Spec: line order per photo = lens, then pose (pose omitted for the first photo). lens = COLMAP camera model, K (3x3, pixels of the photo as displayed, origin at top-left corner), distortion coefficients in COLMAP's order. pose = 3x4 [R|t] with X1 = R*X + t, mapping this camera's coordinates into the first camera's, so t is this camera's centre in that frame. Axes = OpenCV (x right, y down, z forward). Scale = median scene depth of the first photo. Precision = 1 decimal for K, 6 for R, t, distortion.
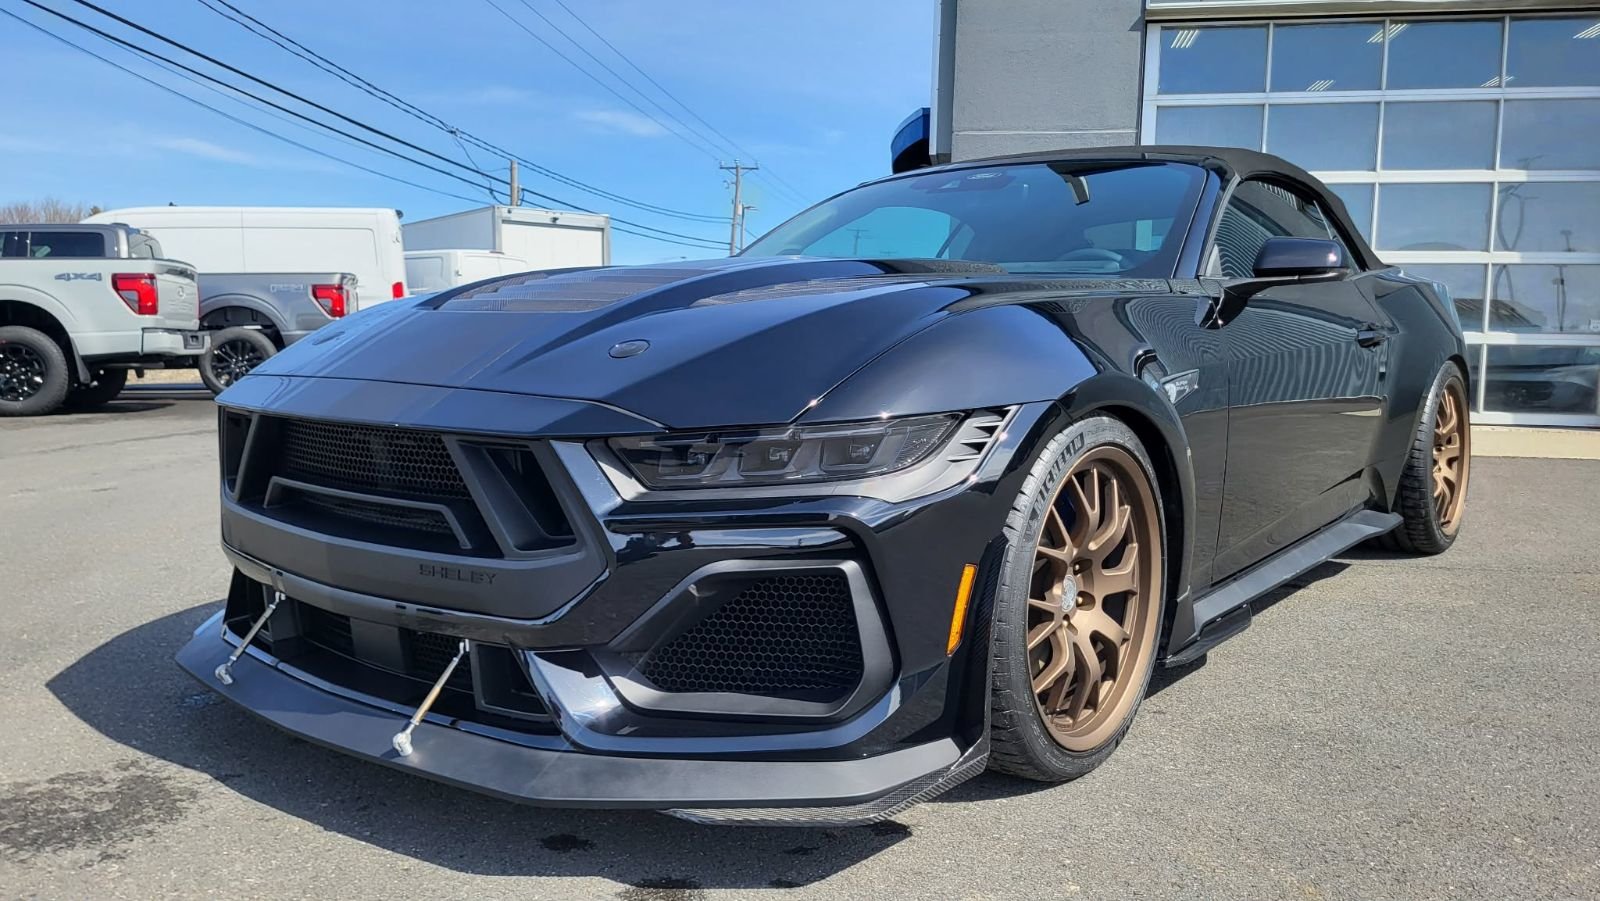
lens RADIAL K [[1220.1, 0, 782.9], [0, 1220.1, 442.8], [0, 0, 1]] dist [0.058290, -0.045817]
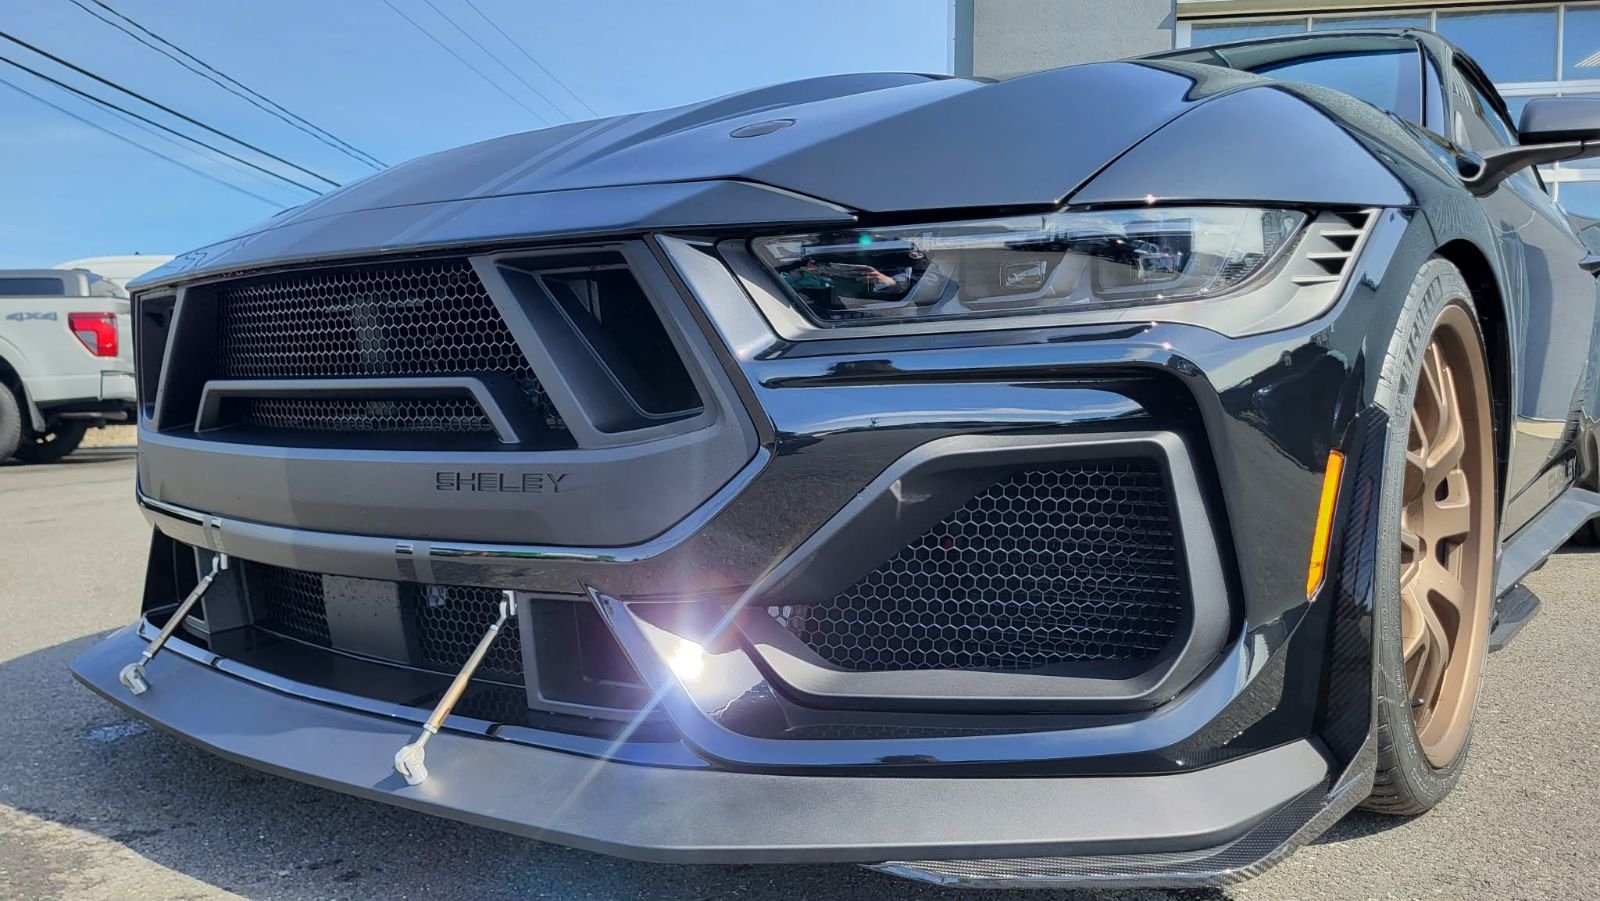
lens RADIAL K [[1220.1, 0, 777.8], [0, 1220.1, 457.8], [0, 0, 1]] dist [0.058290, -0.045817]
pose [[0.999730, -0.019187, 0.013086, -0.113008], [0.019725, 0.998908, -0.042356, 0.104049], [-0.012259, 0.042603, 0.999017, 0.327218]]
